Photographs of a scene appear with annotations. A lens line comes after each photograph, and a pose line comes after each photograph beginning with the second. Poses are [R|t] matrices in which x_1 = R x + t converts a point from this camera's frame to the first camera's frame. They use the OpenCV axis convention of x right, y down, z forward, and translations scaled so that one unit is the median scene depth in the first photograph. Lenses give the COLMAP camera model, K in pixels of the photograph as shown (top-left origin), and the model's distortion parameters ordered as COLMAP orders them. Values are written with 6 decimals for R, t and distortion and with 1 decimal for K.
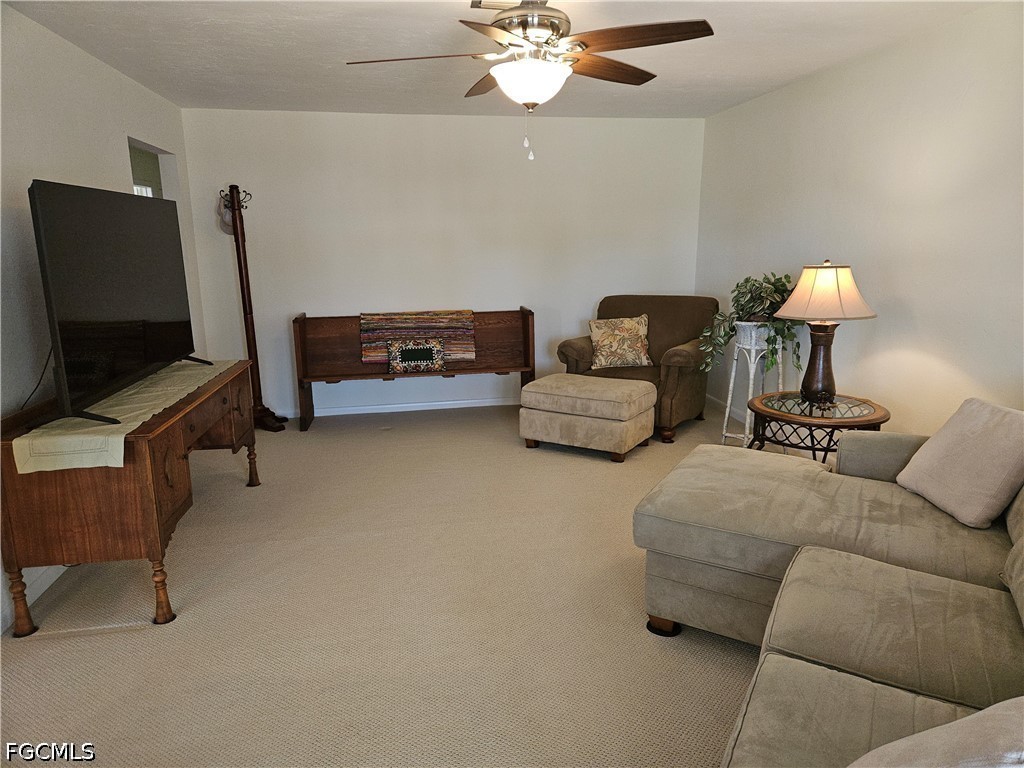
lens RADIAL K [[682.4, 0, 515.4], [0, 682.4, 381.1], [0, 0, 1]] dist [0.090892, -0.085838]
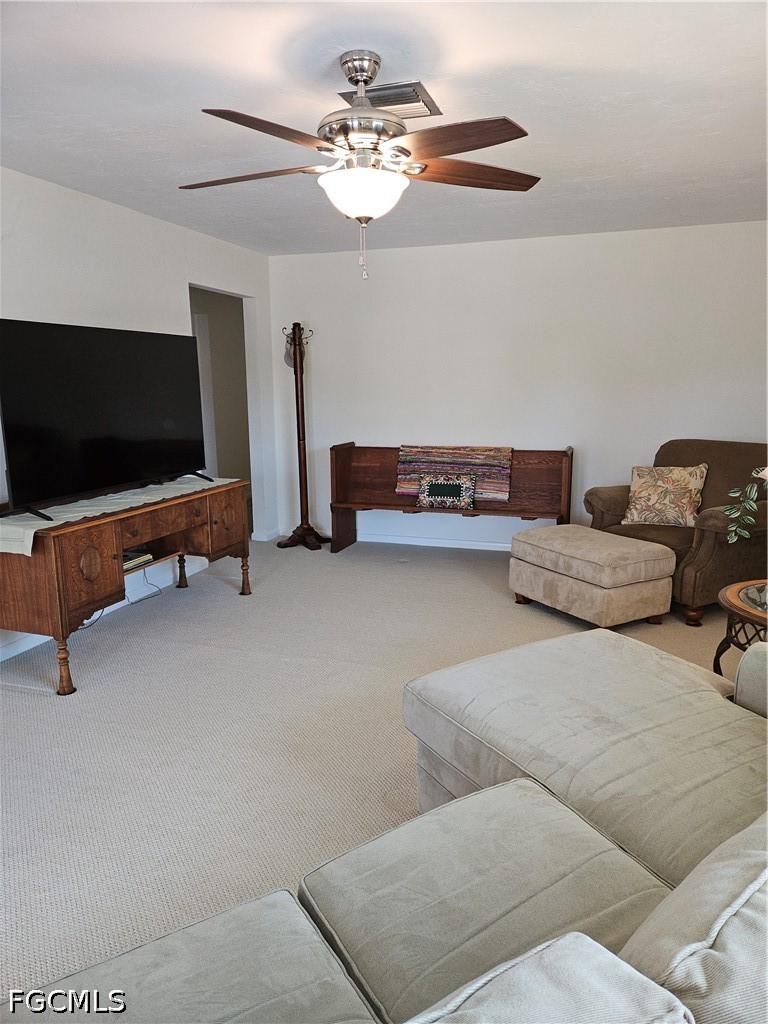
lens RADIAL K [[677.9, 0, 384.0], [0, 677.9, 512.0], [0, 0, 1]] dist [0.087414, -0.083142]
pose [[0.879106, 0.100168, -0.465983, 0.246151], [-0.103270, 0.994473, 0.018946, -0.017960], [0.465305, 0.031466, 0.884591, 0.111508]]
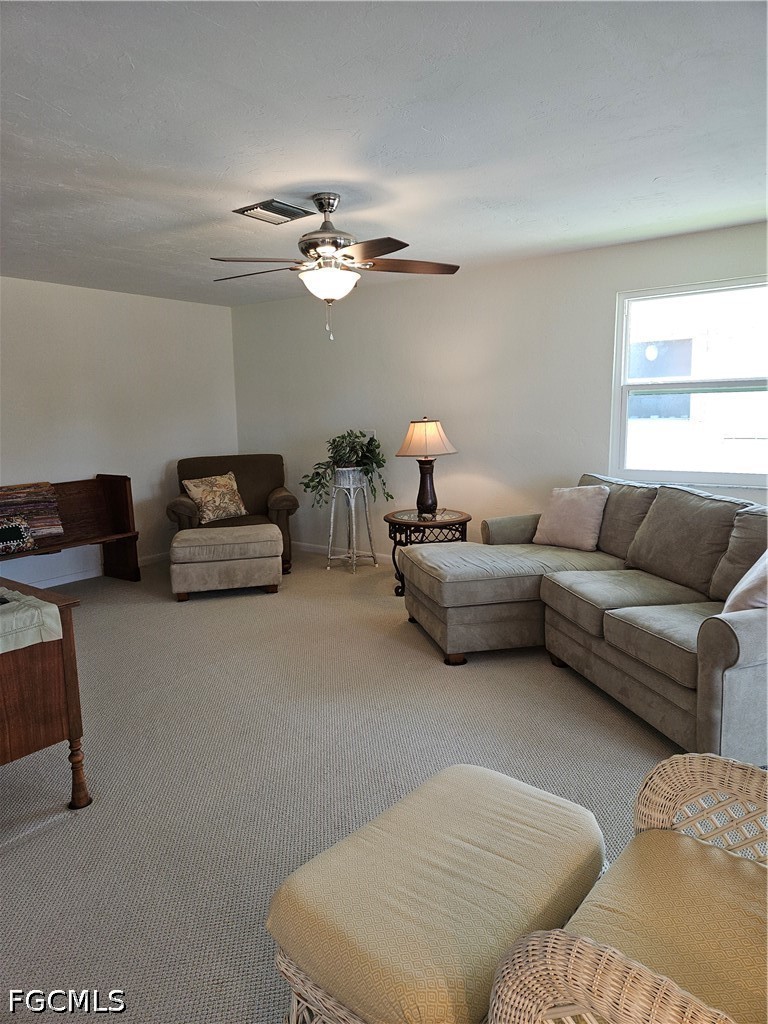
lens RADIAL K [[682.4, 0, 379.6], [0, 682.4, 504.4], [0, 0, 1]] dist [0.090892, -0.085838]
pose [[0.730515, -0.104312, 0.674882, -0.414705], [0.155280, 0.987750, -0.015411, 0.012704], [-0.665008, 0.116054, 0.737764, 0.001077]]
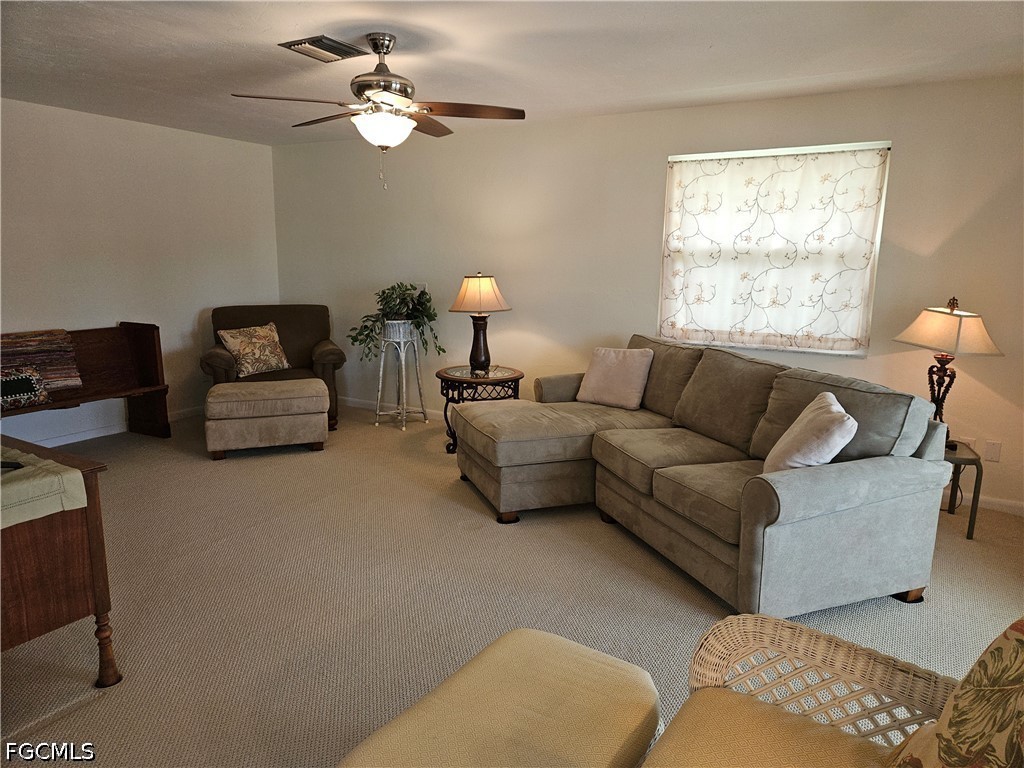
lens RADIAL K [[682.4, 0, 515.4], [0, 682.4, 381.1], [0, 0, 1]] dist [0.090892, -0.085838]
pose [[0.637056, -0.120996, 0.761262, -0.414237], [0.140266, 0.989311, 0.039862, 0.004859], [-0.757948, 0.081385, 0.647218, 0.014016]]
